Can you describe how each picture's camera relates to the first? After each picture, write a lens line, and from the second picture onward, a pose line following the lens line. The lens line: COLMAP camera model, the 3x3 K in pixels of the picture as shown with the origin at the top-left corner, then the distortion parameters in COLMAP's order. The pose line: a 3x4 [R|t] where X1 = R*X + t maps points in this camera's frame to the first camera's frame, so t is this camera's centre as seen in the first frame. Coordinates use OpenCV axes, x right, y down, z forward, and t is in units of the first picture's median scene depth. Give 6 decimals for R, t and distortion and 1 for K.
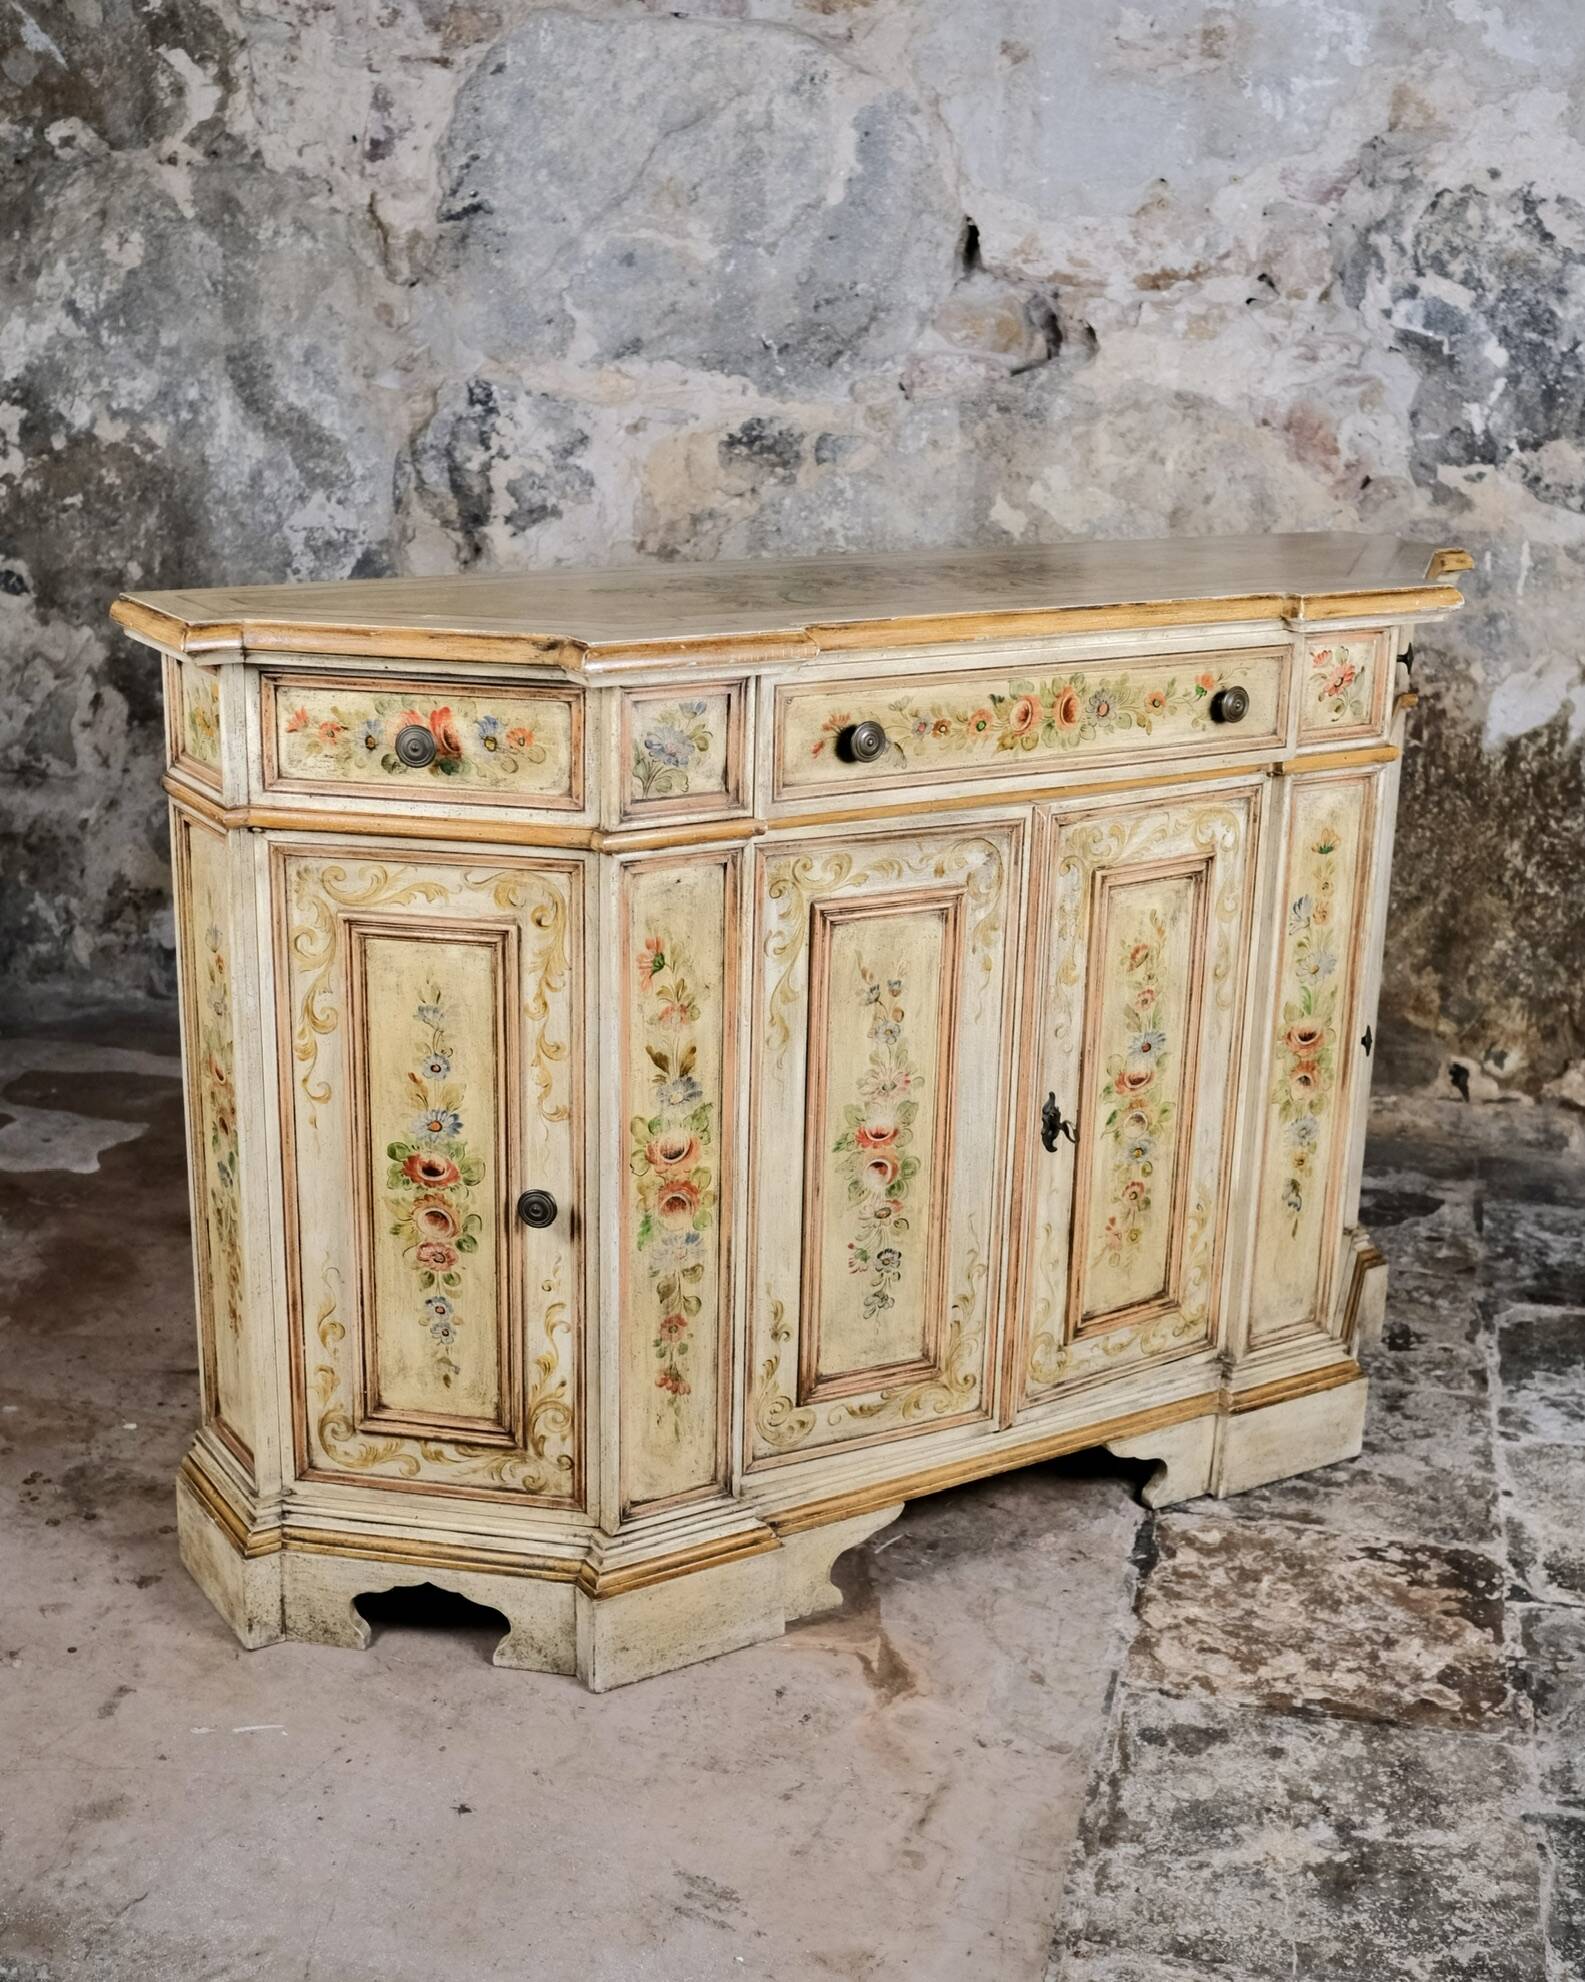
lens RADIAL K [[2475.9, 0, 794.7], [0, 2475.9, 1019.4], [0, 0, 1]] dist [-0.065090, 0.141950]
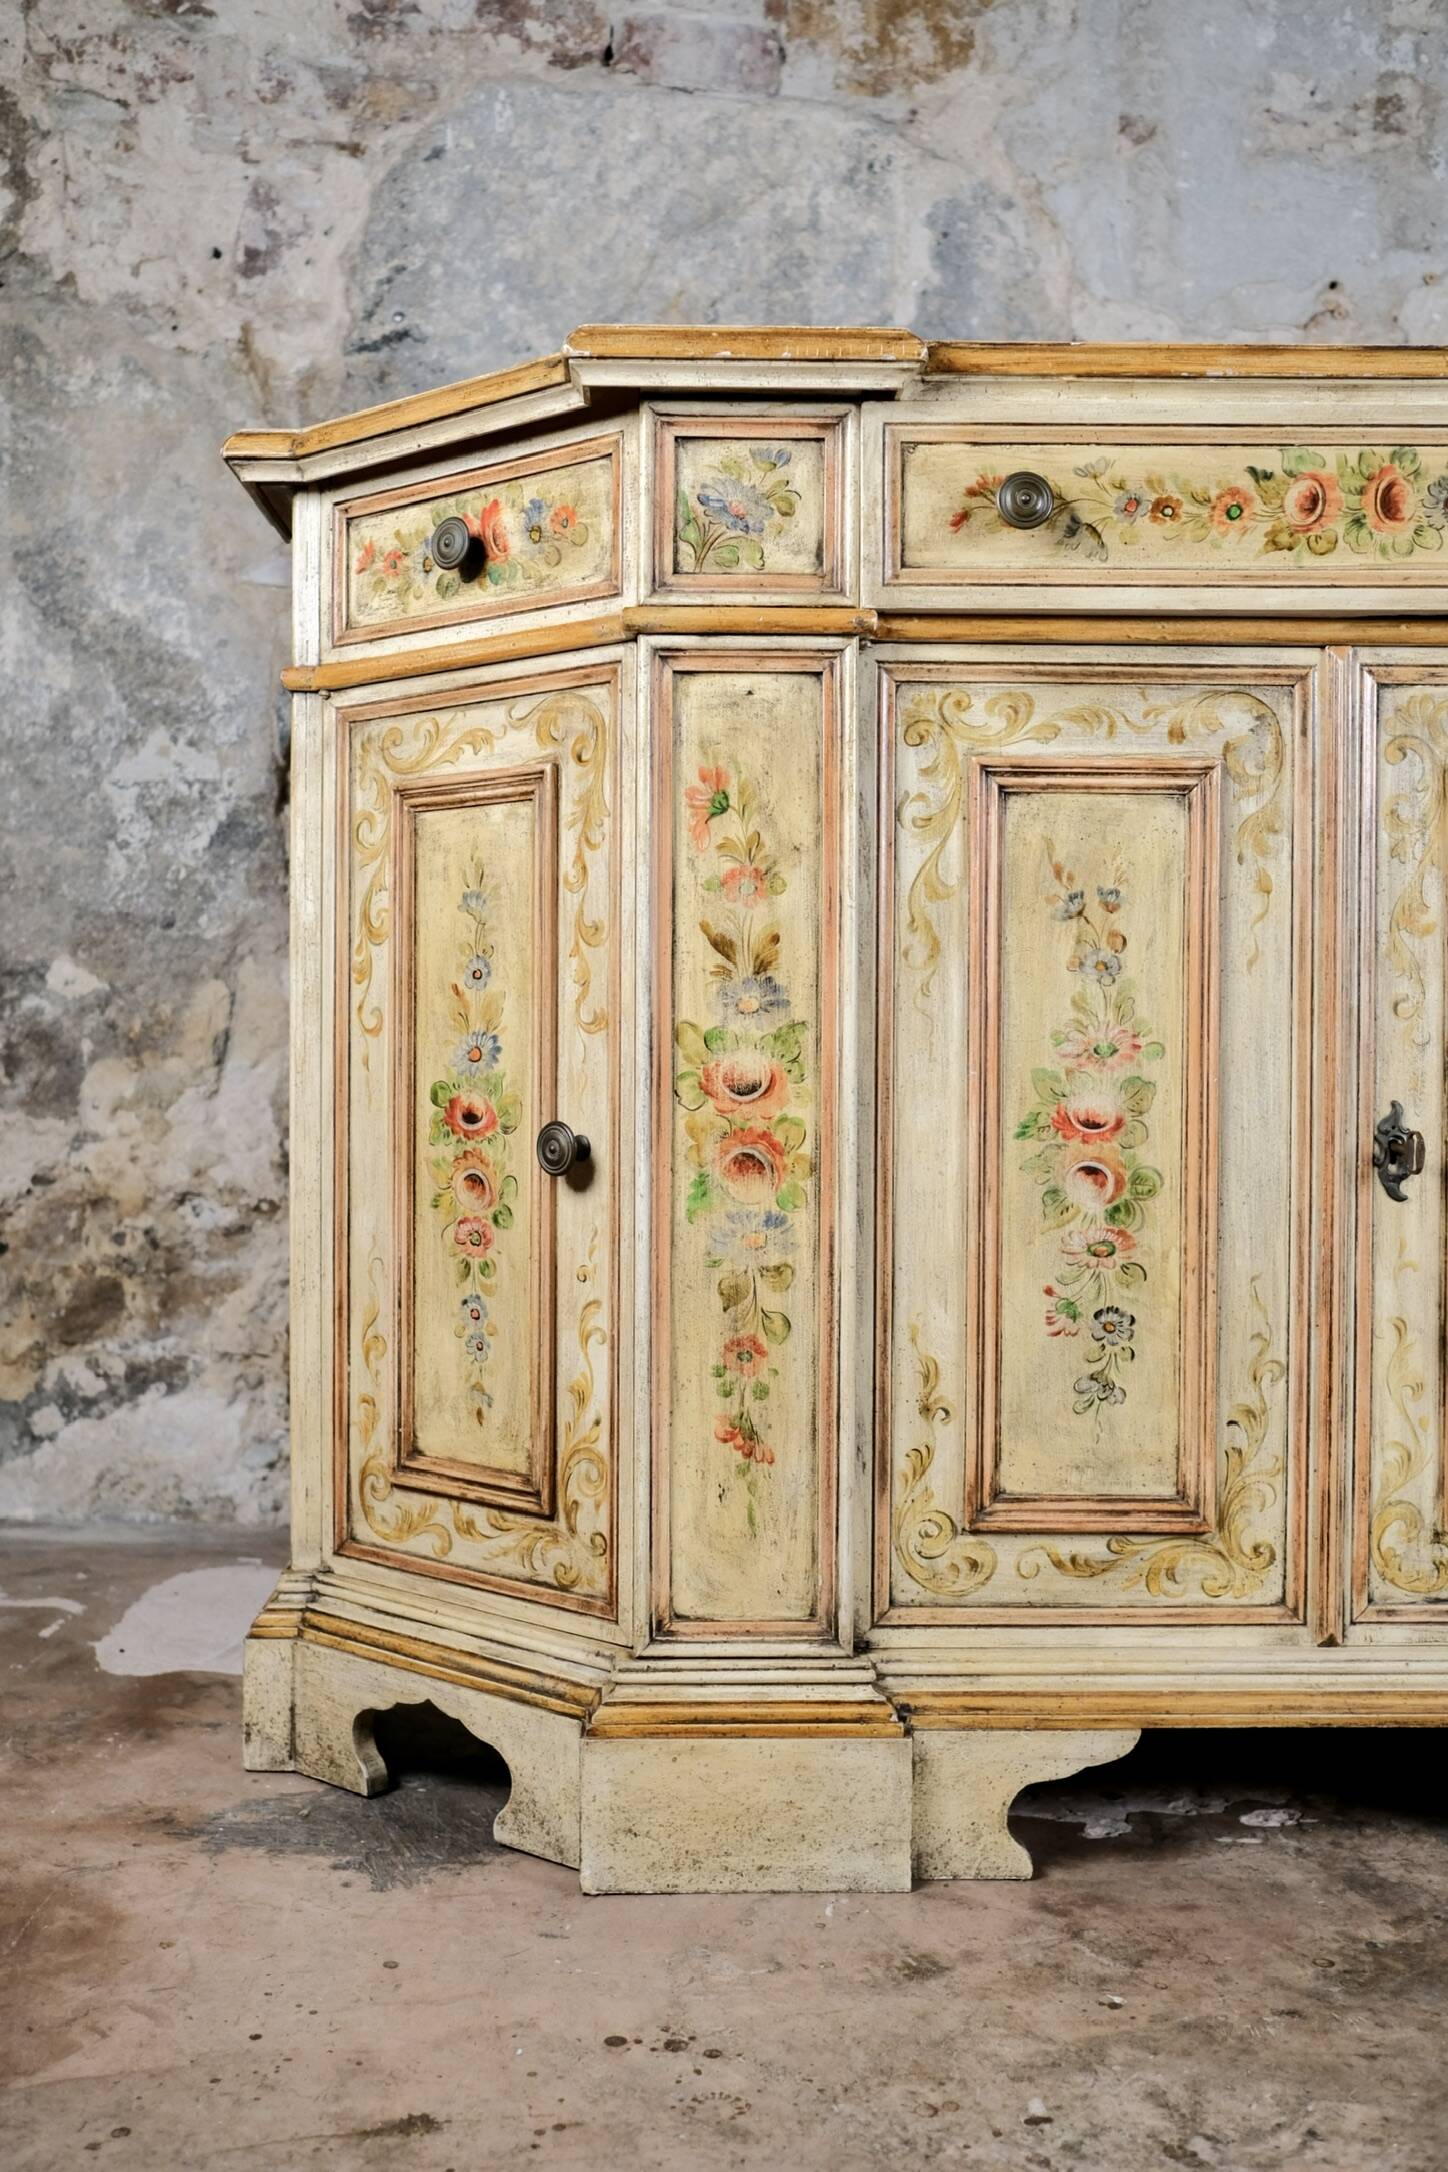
lens RADIAL K [[2141.1, 0, 675.5], [0, 2141.1, 1090.5], [0, 0, 1]] dist [-0.077162, 0.193496]
pose [[0.965773, -0.034547, 0.257078, -0.231952], [0.103120, 0.960542, -0.258314, 0.057549], [-0.238010, 0.275983, 0.931227, 0.482425]]
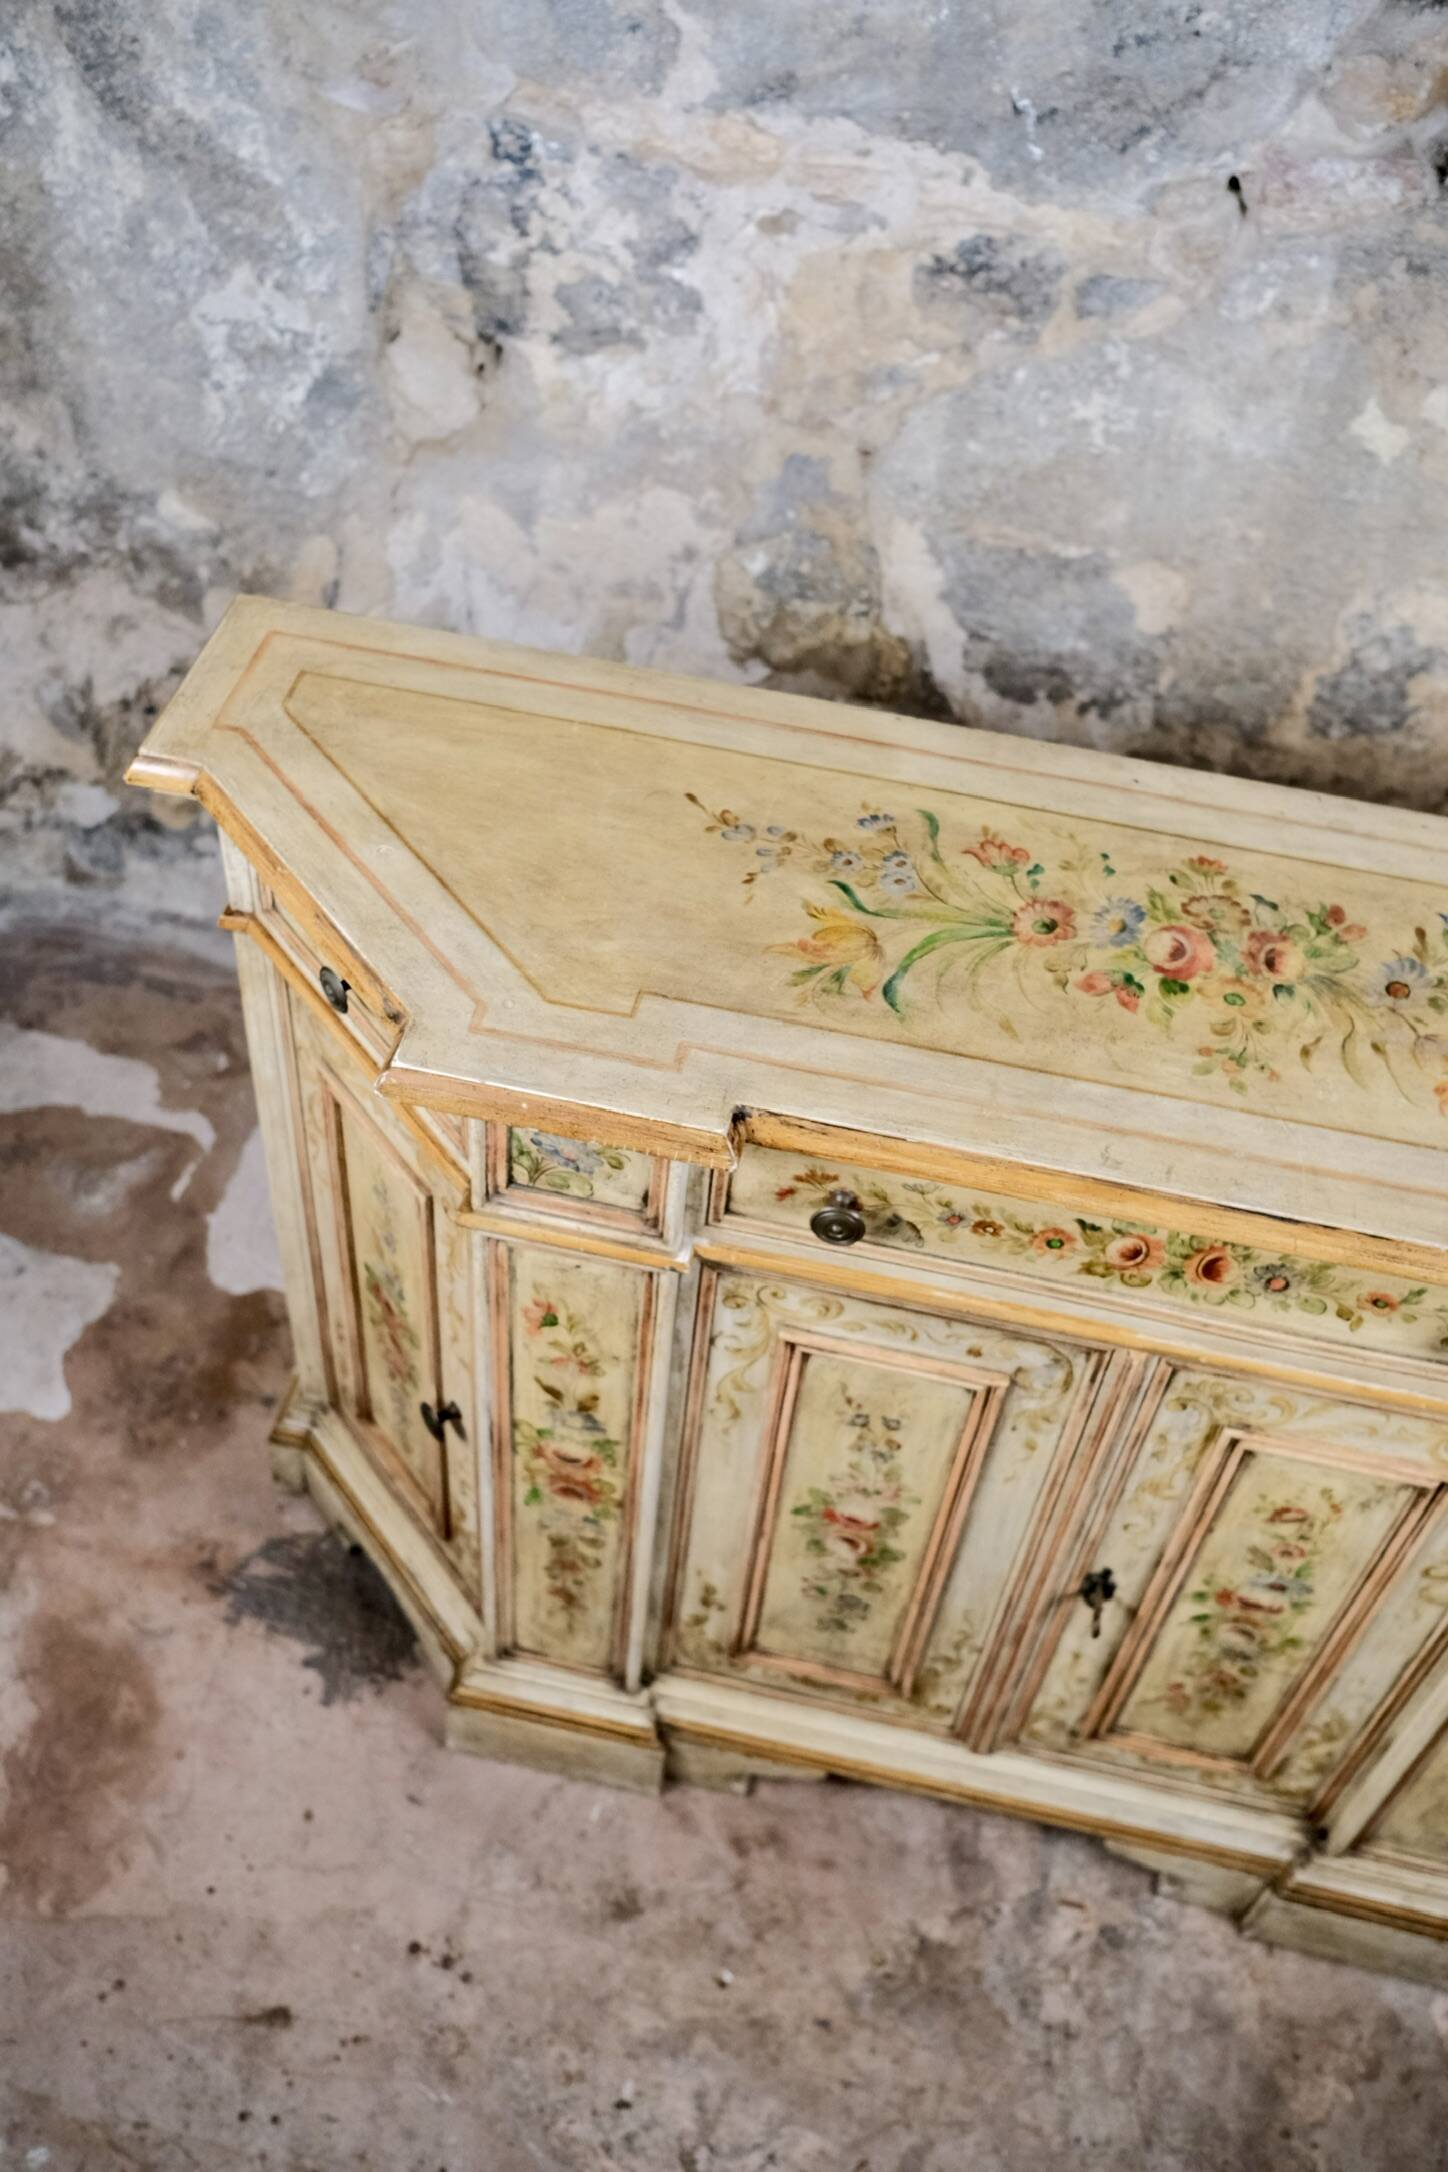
lens RADIAL K [[2063.7, 0, 698.3], [0, 2063.7, 1096.2], [0, 0, 1]] dist [-0.075007, 0.189135]
pose [[0.998979, -0.007450, 0.044562, -0.113866], [-0.017083, 0.850809, 0.525198, -0.341131], [-0.041826, -0.525423, 0.849813, 0.494016]]
